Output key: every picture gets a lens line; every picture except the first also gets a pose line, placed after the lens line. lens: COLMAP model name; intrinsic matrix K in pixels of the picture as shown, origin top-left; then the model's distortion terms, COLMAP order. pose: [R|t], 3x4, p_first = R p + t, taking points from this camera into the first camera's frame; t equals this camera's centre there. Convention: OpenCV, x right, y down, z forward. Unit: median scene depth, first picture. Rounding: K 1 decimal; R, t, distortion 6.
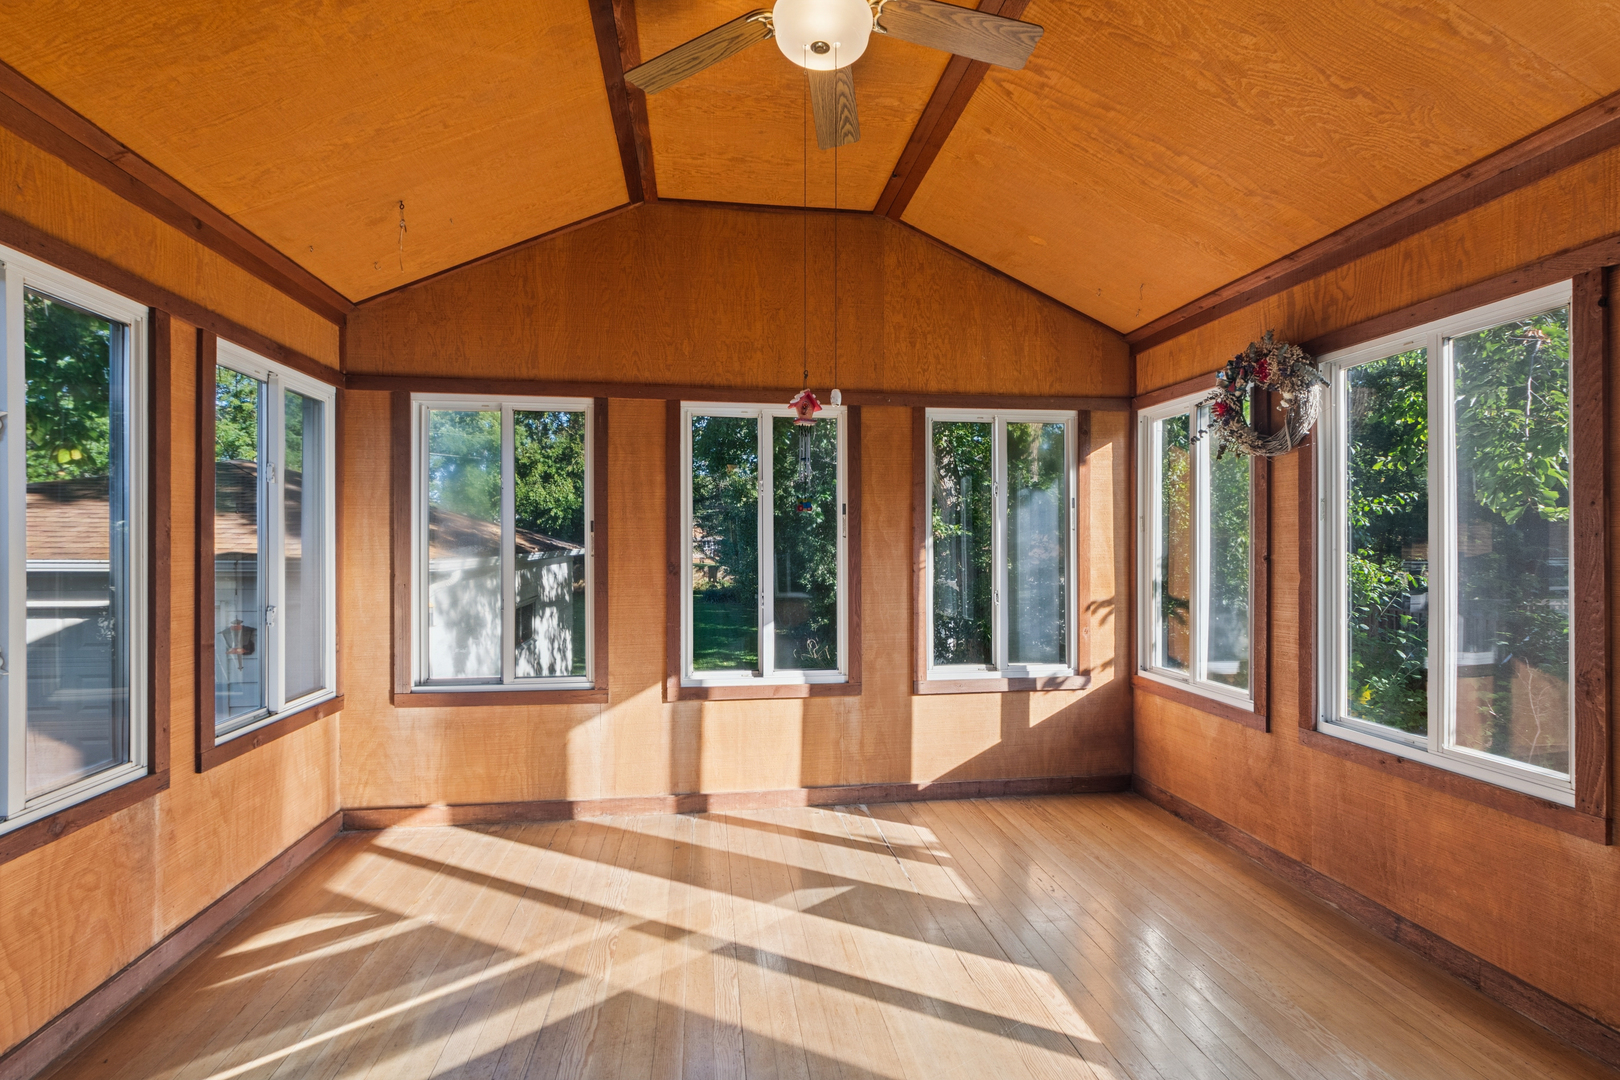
lens RADIAL K [[724.2, 0, 810.0], [0, 724.2, 540.0], [0, 0, 1]] dist [0.002445, 0.000151]
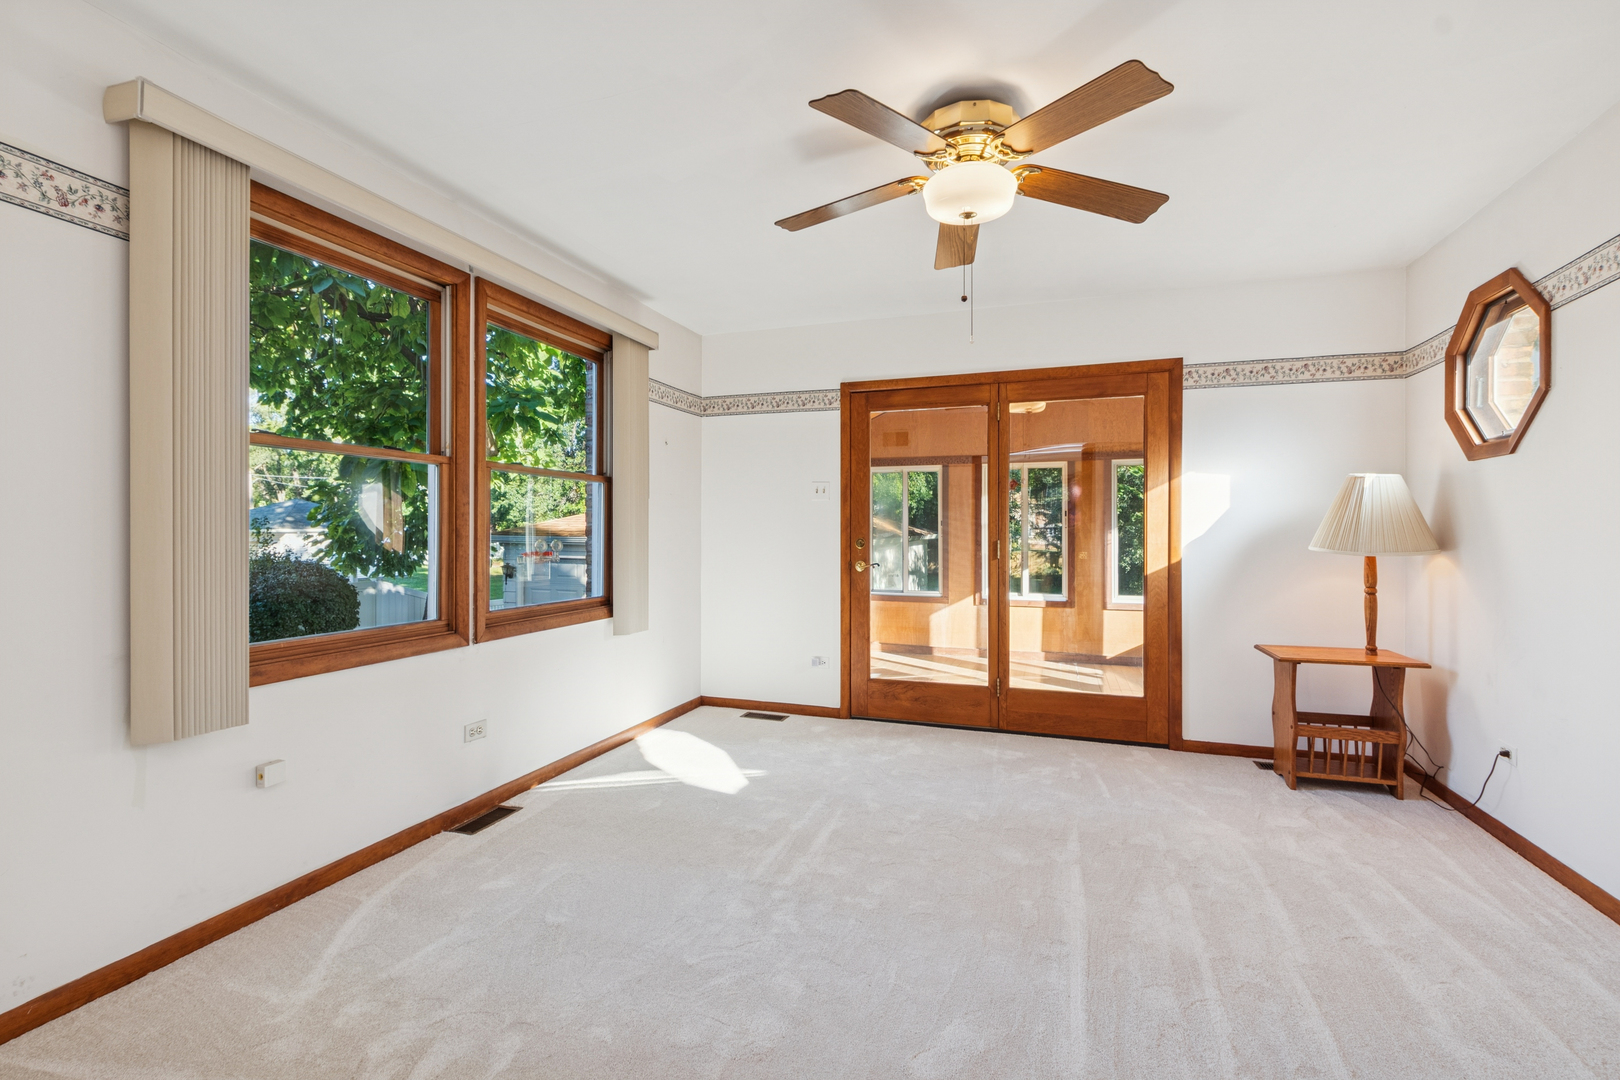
lens RADIAL K [[724.2, 0, 810.0], [0, 724.2, 540.0], [0, 0, 1]] dist [0.002445, 0.000151]
pose [[0.890764, 0.003611, -0.454452, 0.323823], [0.004442, 0.999851, 0.016652, -0.007139], [0.454445, -0.016852, 0.890615, -1.078145]]
